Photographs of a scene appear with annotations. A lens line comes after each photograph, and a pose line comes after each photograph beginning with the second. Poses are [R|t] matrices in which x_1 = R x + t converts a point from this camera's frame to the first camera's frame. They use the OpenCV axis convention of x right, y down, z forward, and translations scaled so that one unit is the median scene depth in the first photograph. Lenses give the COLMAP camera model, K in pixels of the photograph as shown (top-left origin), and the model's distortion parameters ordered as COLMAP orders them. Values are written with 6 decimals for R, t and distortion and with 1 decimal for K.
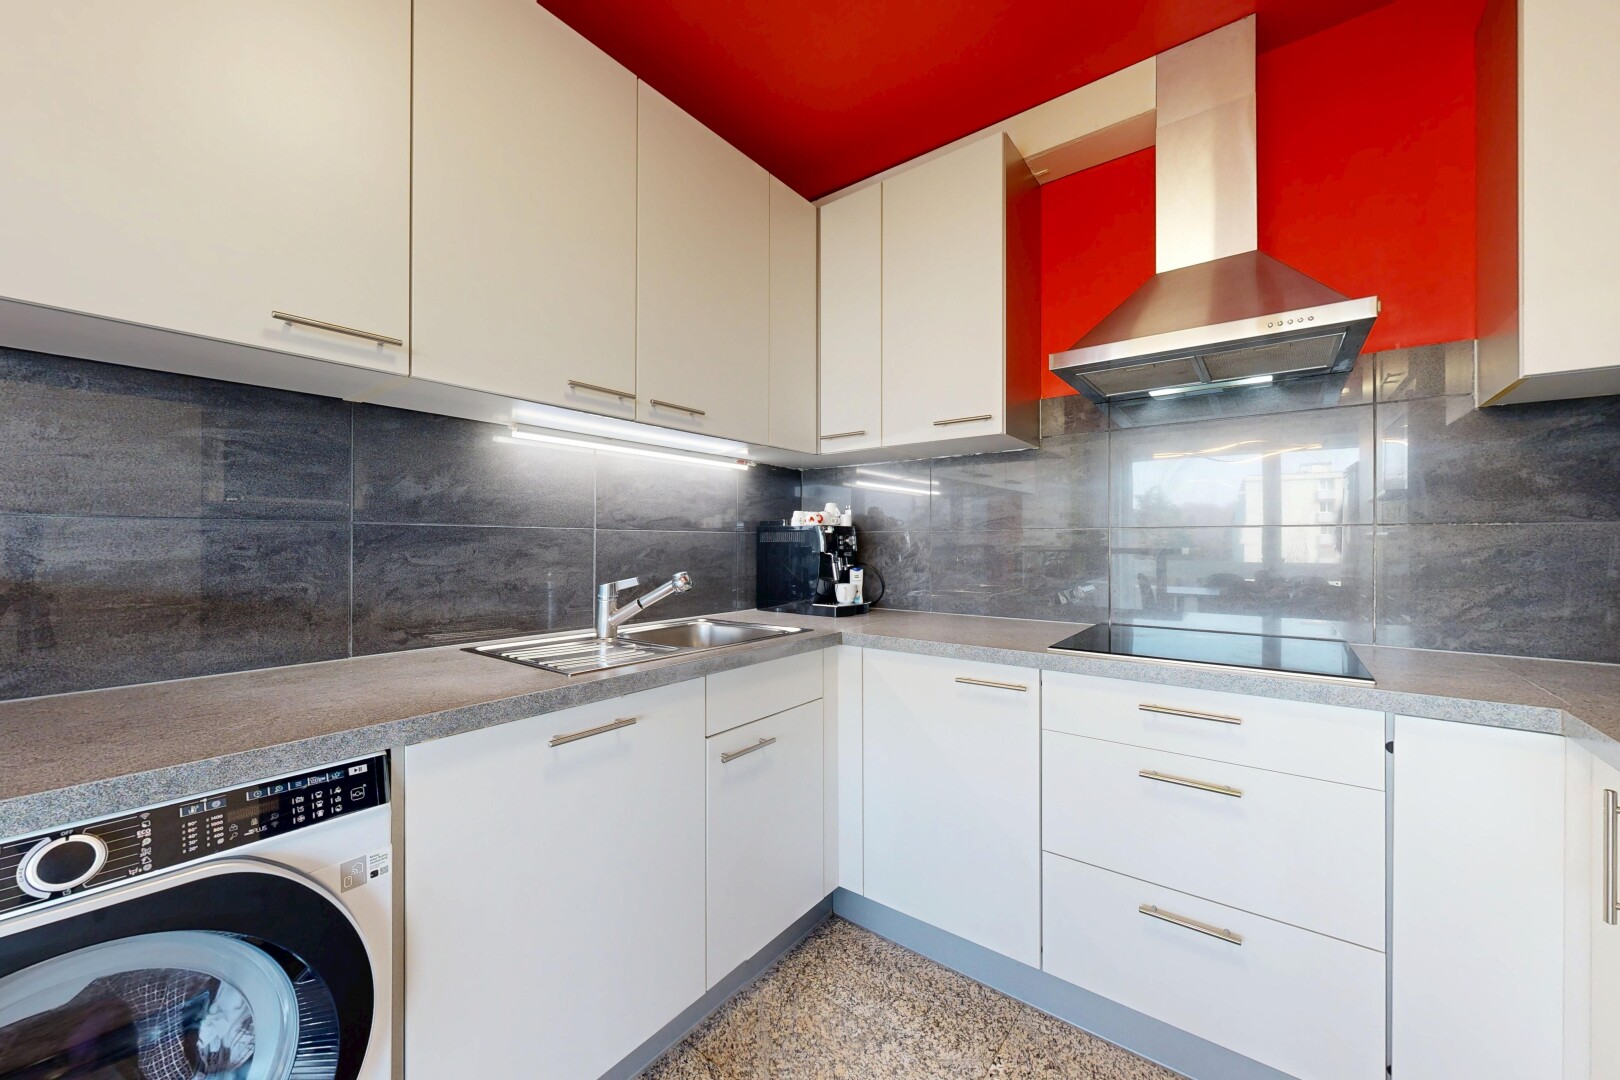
lens RADIAL K [[609.0, 0, 810.0], [0, 609.0, 540.0], [0, 0, 1]] dist [0.001777, 0.000055]
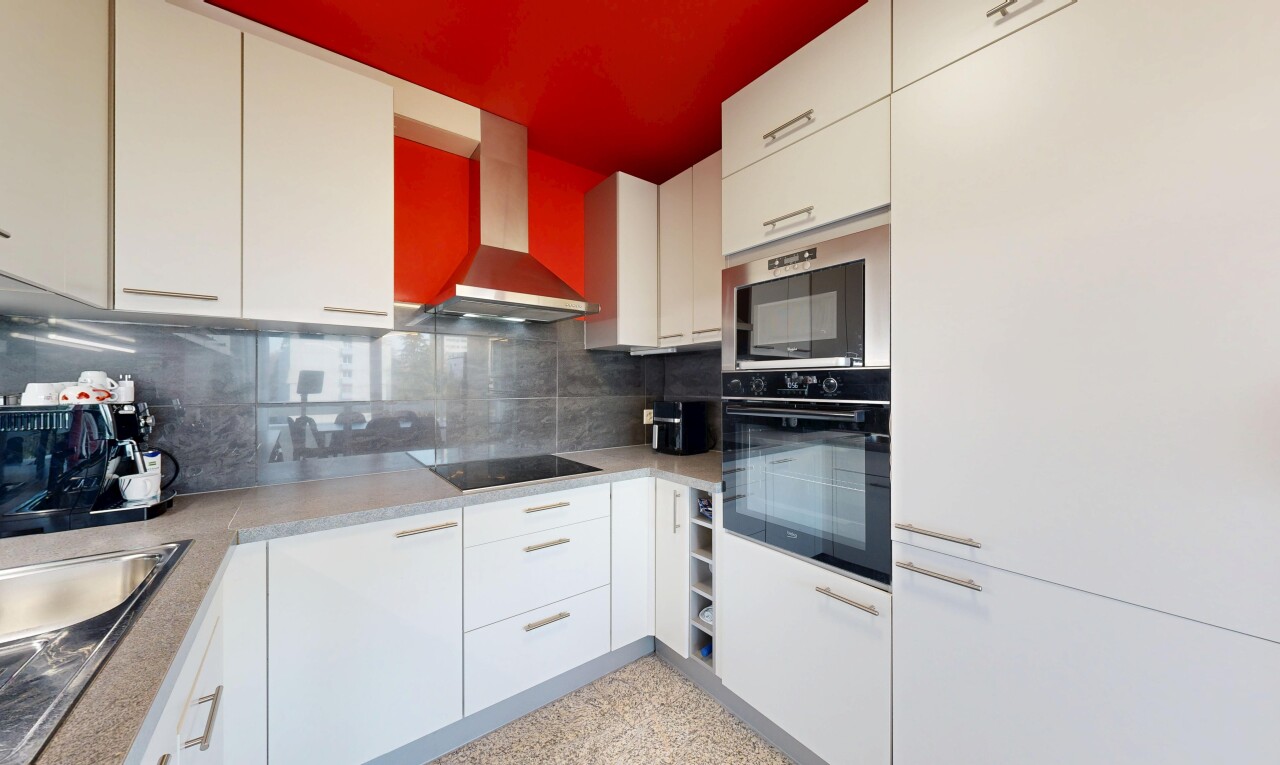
lens RADIAL K [[430.9, 0, 640.0], [0, 430.9, 382.5], [0, 0, 1]] dist [0.001491, 0.000056]
pose [[0.257918, 0.004868, 0.966155, -0.491101], [-0.004177, 0.999984, -0.003923, -0.076573], [-0.966158, -0.003024, 0.257934, 0.341730]]
